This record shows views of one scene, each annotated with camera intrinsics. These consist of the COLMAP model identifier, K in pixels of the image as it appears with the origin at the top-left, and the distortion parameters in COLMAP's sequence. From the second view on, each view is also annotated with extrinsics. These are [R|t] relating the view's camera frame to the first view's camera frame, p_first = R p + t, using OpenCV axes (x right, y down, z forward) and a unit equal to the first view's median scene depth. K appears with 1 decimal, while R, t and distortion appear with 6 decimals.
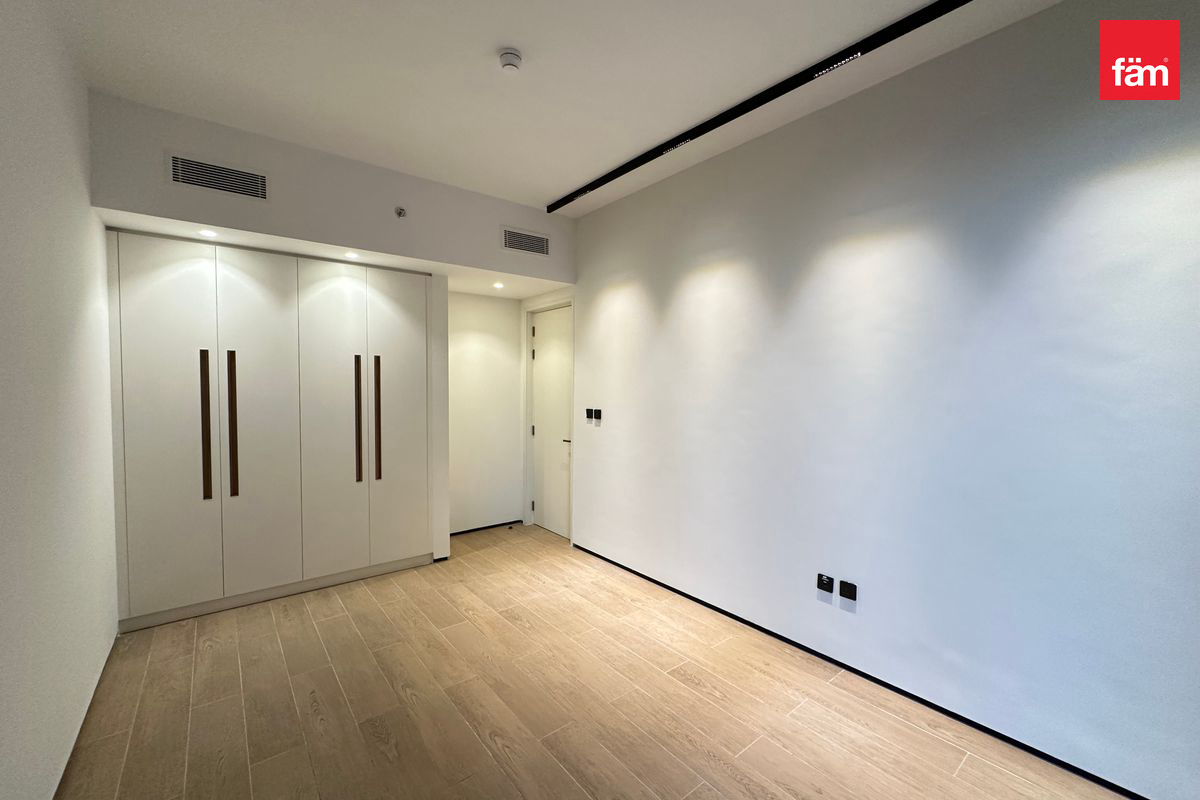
lens RADIAL K [[480.5, 0, 600.8], [0, 480.5, 400.0], [0, 0, 1]] dist [-0.001348, 0.000036]
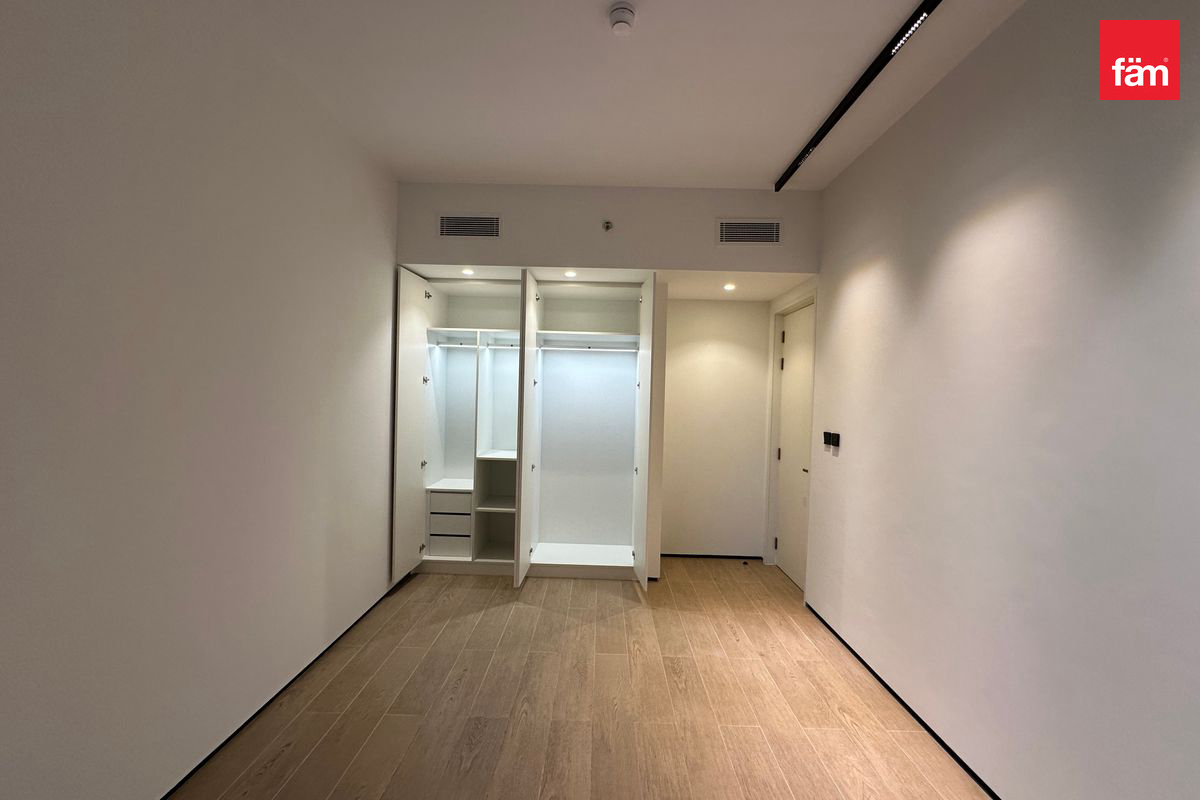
lens RADIAL K [[480.5, 0, 600.8], [0, 480.5, 400.0], [0, 0, 1]] dist [-0.001348, 0.000036]
pose [[0.774969, 0.024537, -0.631522, 0.209542], [-0.044721, 0.998870, -0.016070, -0.004908], [0.630415, 0.040696, 0.775191, 0.205004]]
